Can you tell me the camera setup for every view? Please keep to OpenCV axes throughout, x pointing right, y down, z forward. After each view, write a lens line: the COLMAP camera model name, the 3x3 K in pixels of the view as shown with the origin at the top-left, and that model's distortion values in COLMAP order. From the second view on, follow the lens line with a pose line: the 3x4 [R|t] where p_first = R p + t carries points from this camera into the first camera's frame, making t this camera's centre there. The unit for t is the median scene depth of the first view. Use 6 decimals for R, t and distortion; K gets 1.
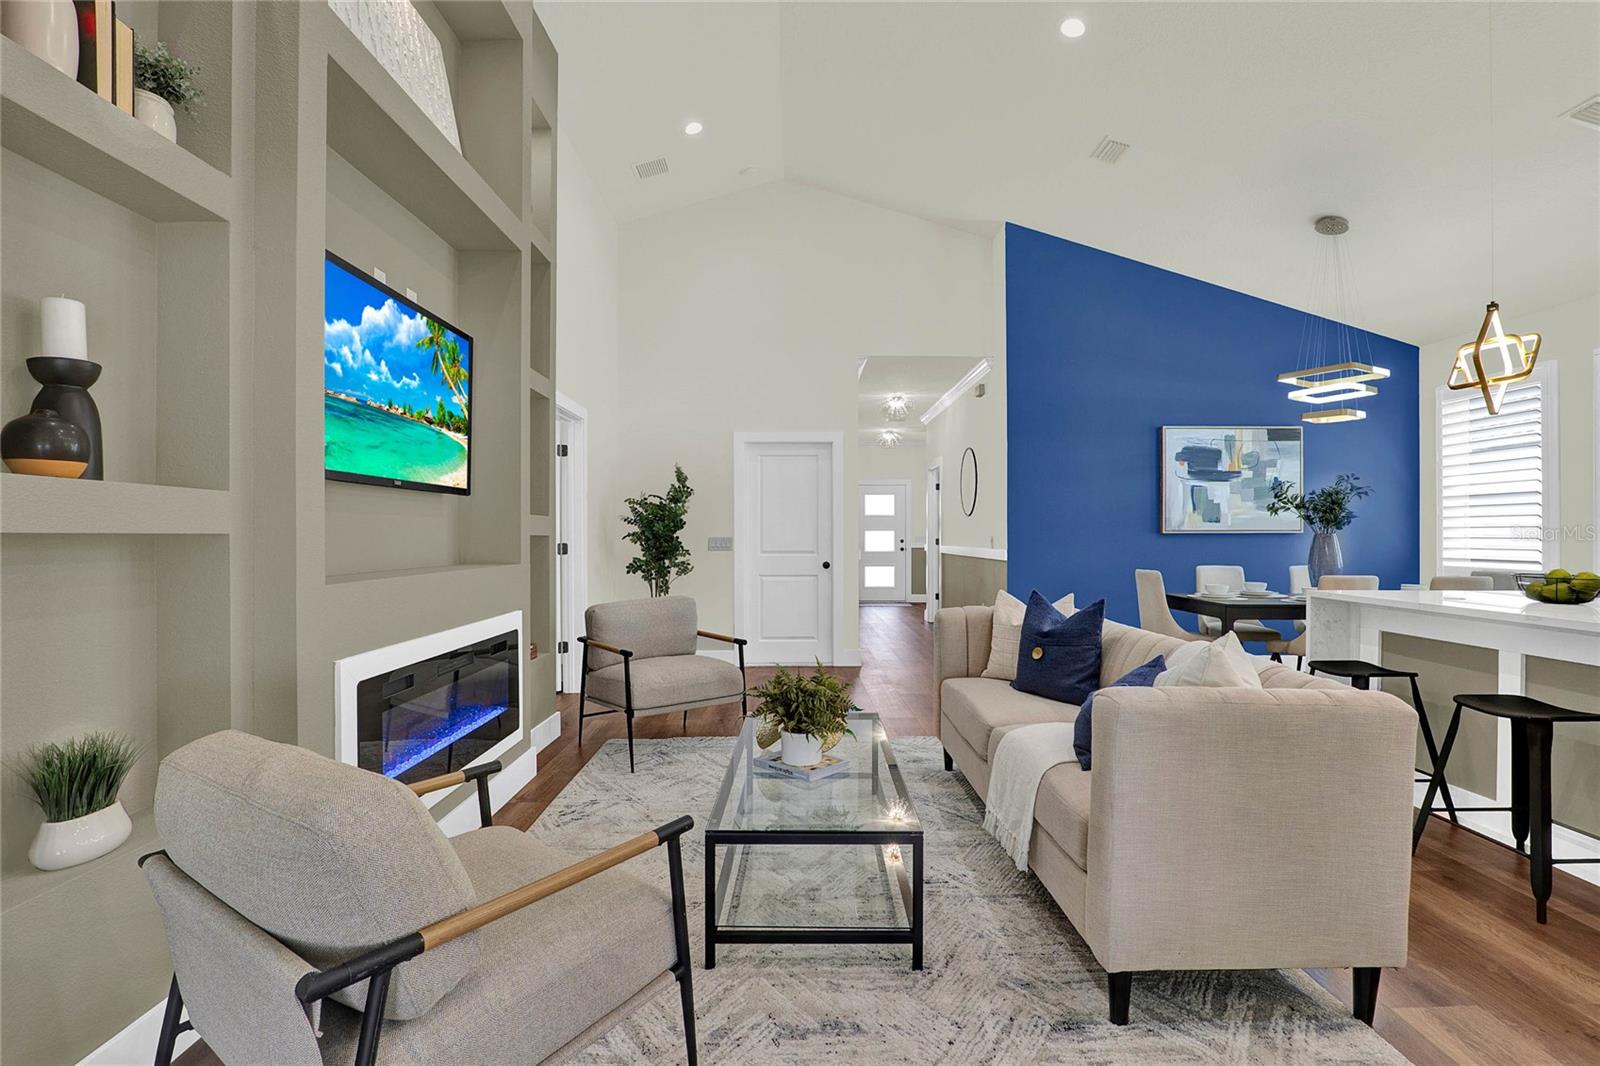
lens RADIAL K [[752.6, 0, 787.9], [0, 752.6, 534.3], [0, 0, 1]] dist [-0.014658, 0.003916]
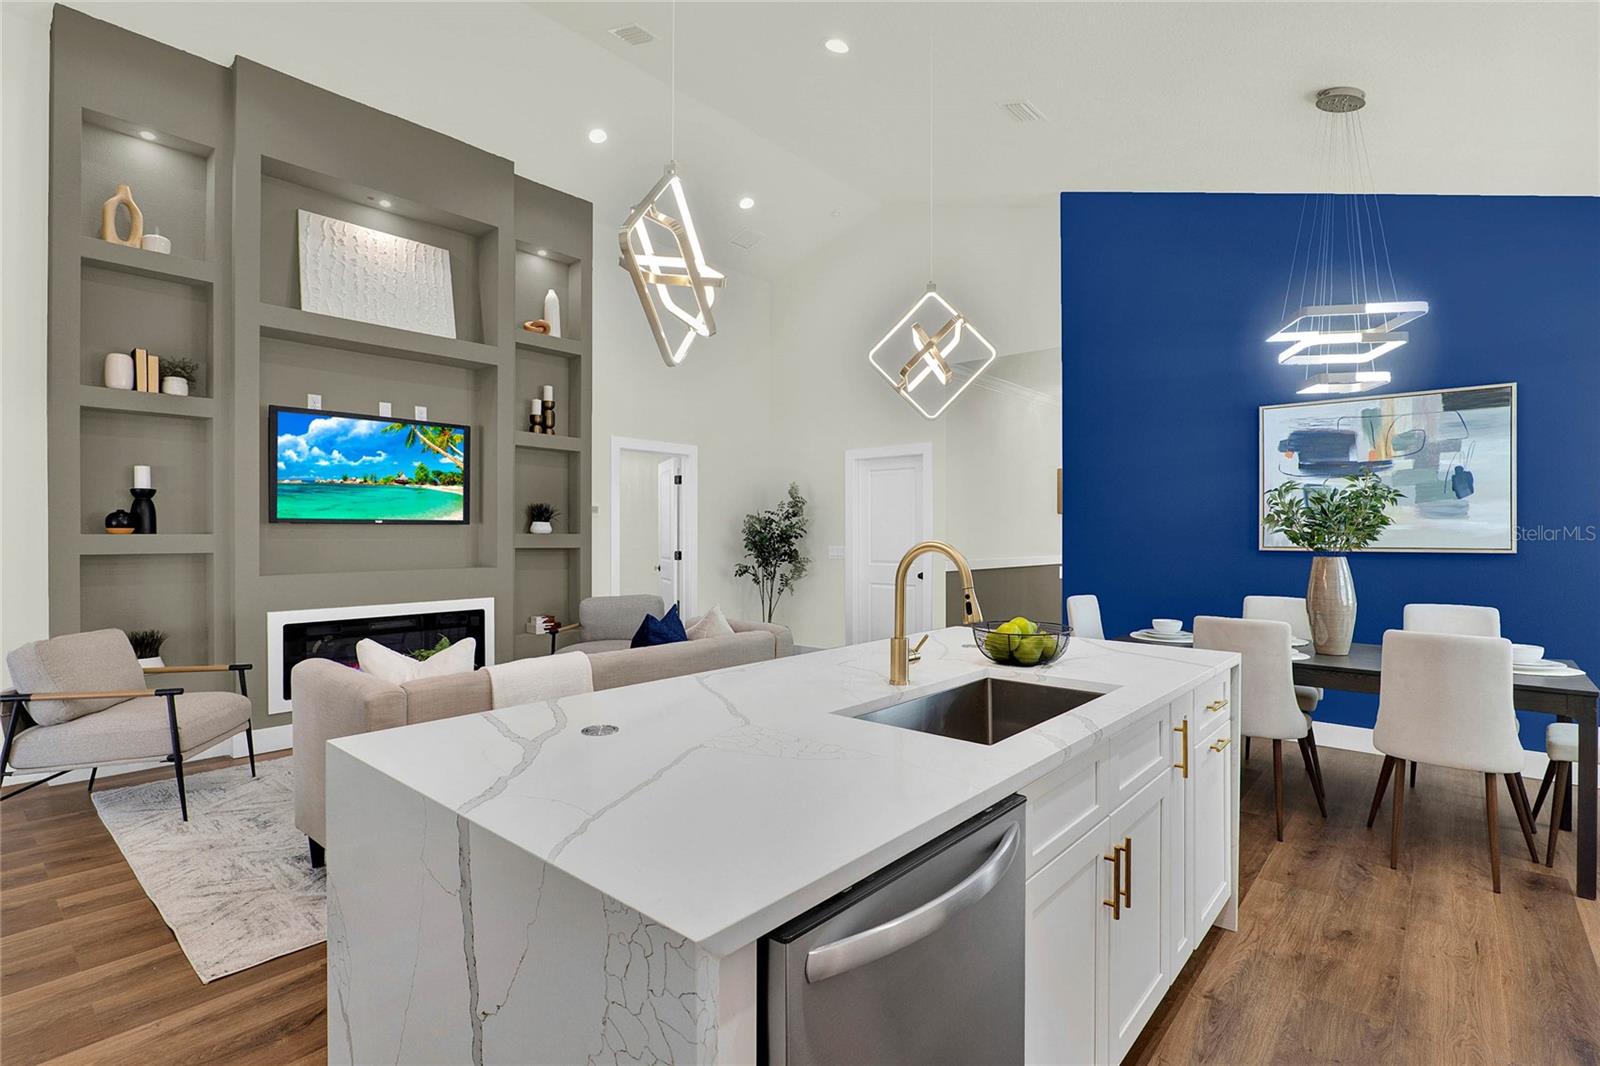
lens RADIAL K [[765.3, 0, 784.2], [0, 765.3, 532.8], [0, 0, 1]] dist [-0.007520, 0.000628]
pose [[0.758349, 0.000283, -0.651849, 0.637186], [0.000029, 1.000000, 0.000469, -0.018581], [0.651849, -0.000374, 0.758349, 0.113688]]
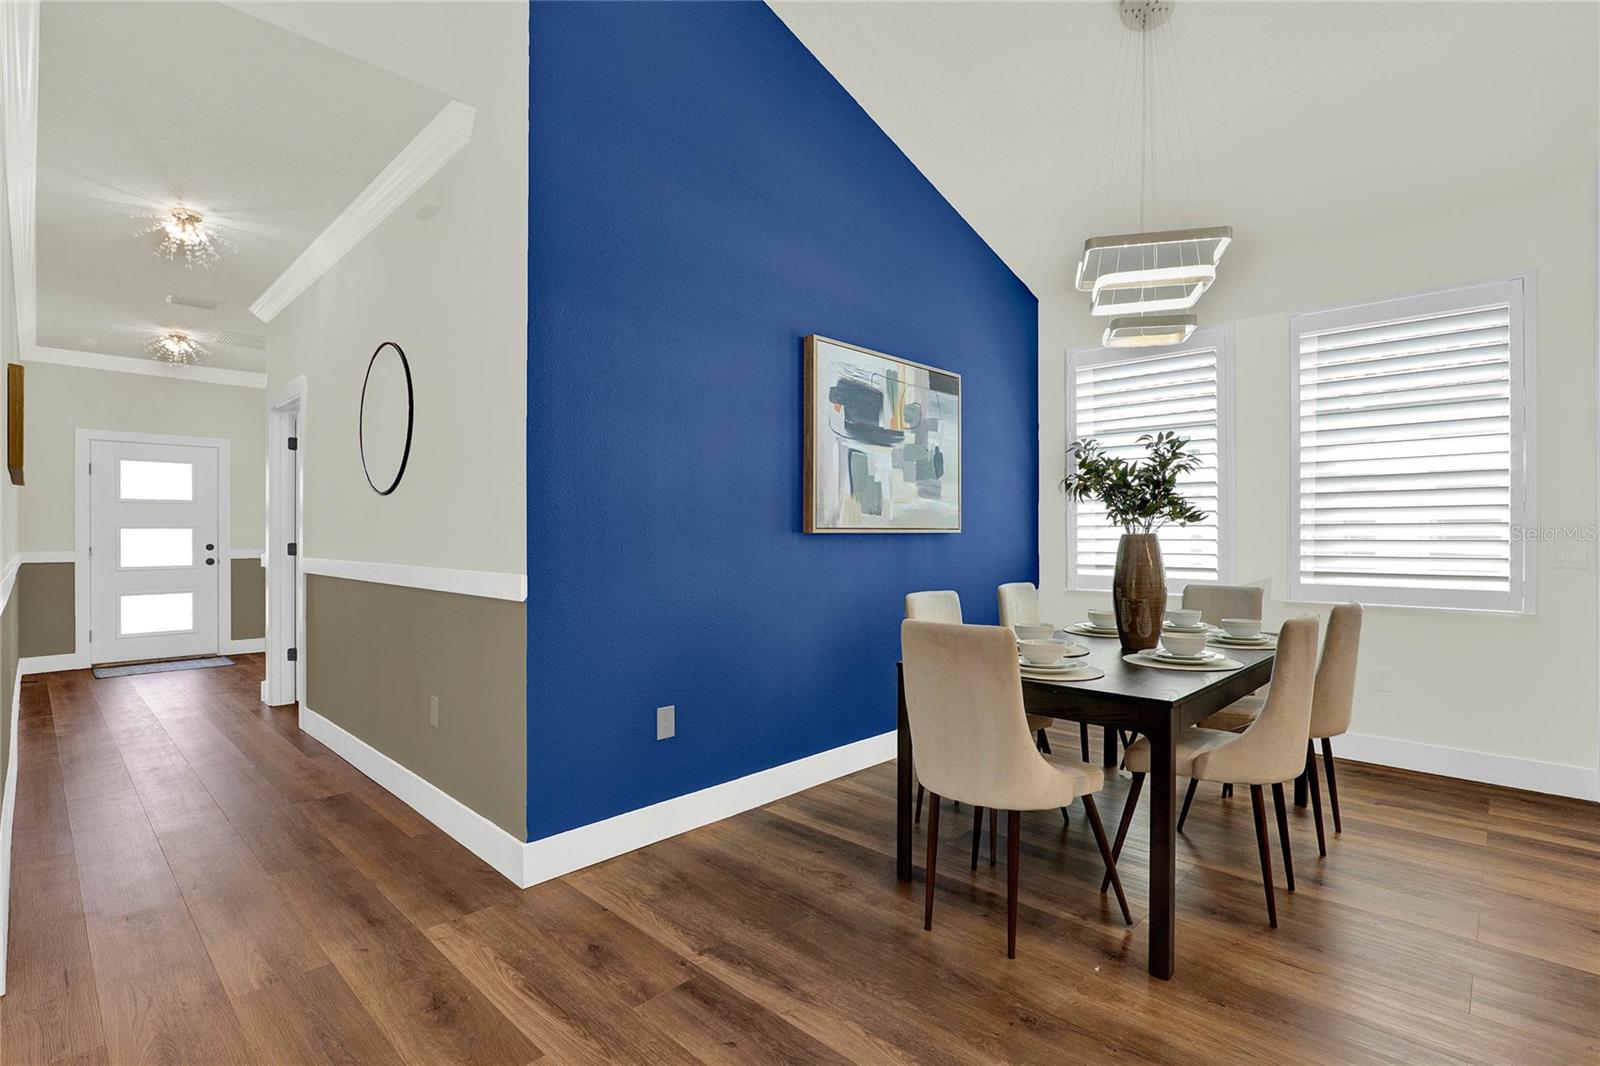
lens RADIAL K [[752.6, 0, 847.0], [0, 752.6, 535.4], [0, 0, 1]] dist [-0.014658, 0.003916]
pose [[0.662498, 0.000025, 0.749063, 0.111868], [-0.000332, 1.000000, 0.000260, 0.000434], [-0.749063, -0.000421, 0.662498, 0.625122]]
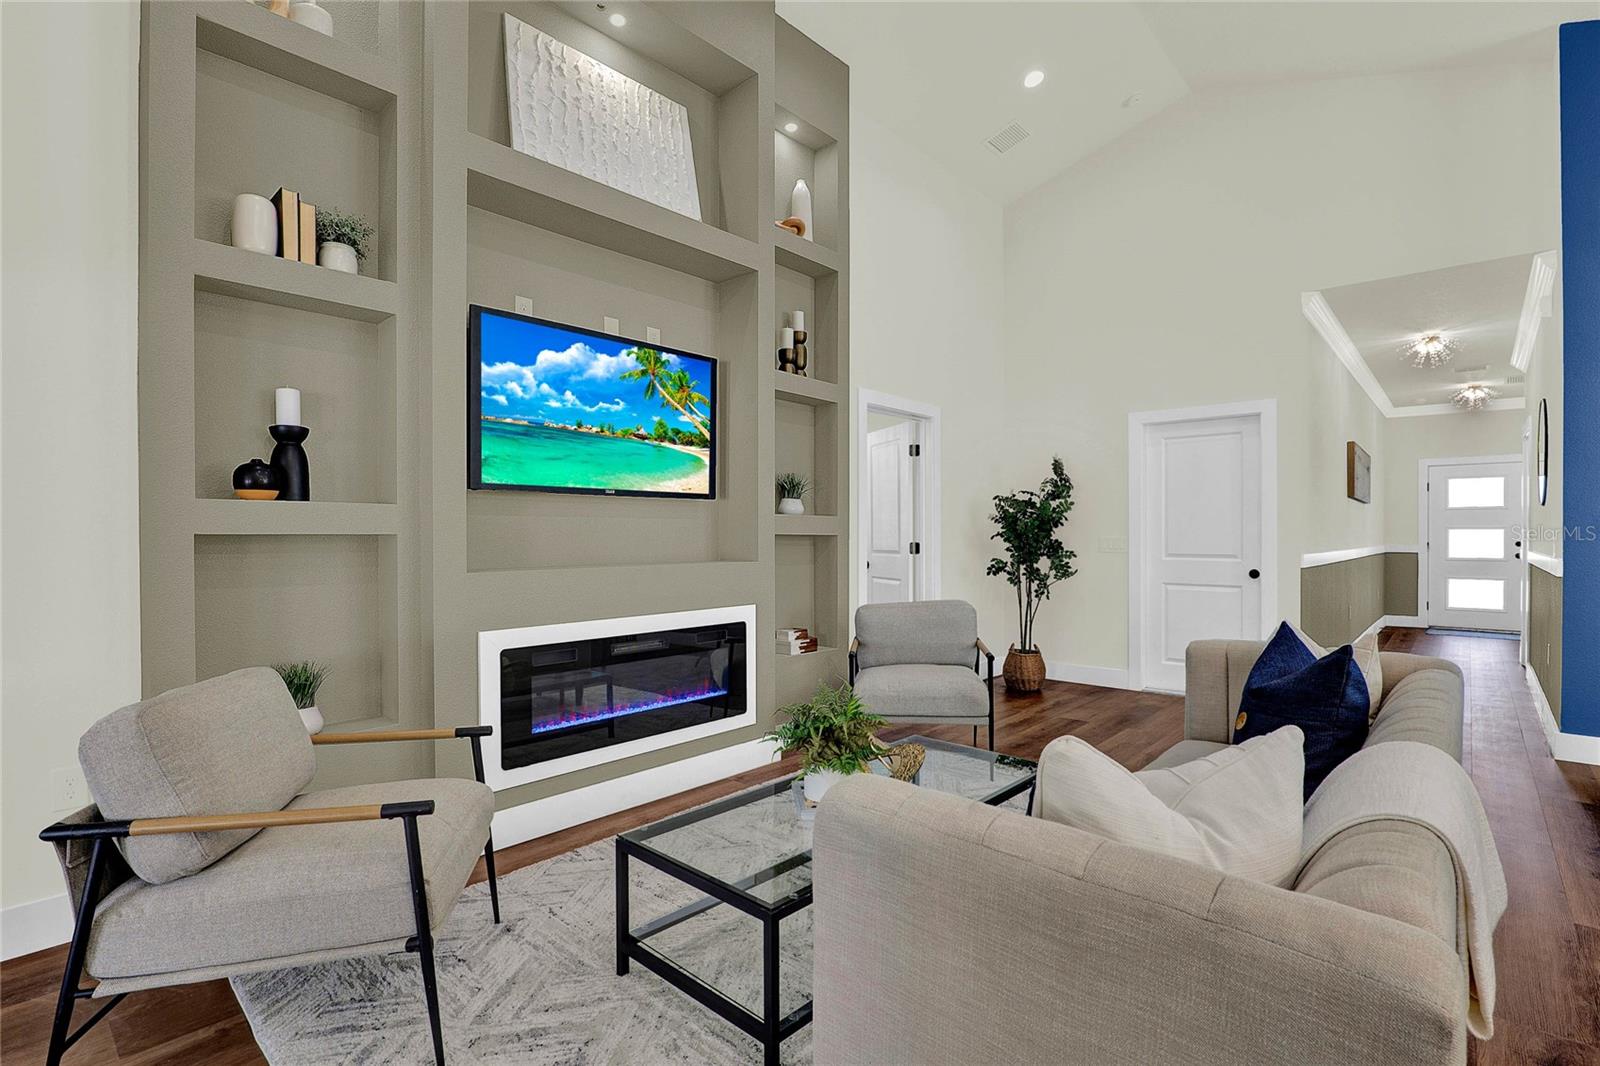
lens RADIAL K [[752.6, 0, 796.1], [0, 752.6, 534.8], [0, 0, 1]] dist [-0.014658, 0.003916]
pose [[0.753172, 0.003186, -0.657816, 0.229795], [-0.001255, 0.999993, 0.003407, -0.001336], [0.657823, -0.001741, 0.753171, 0.132571]]
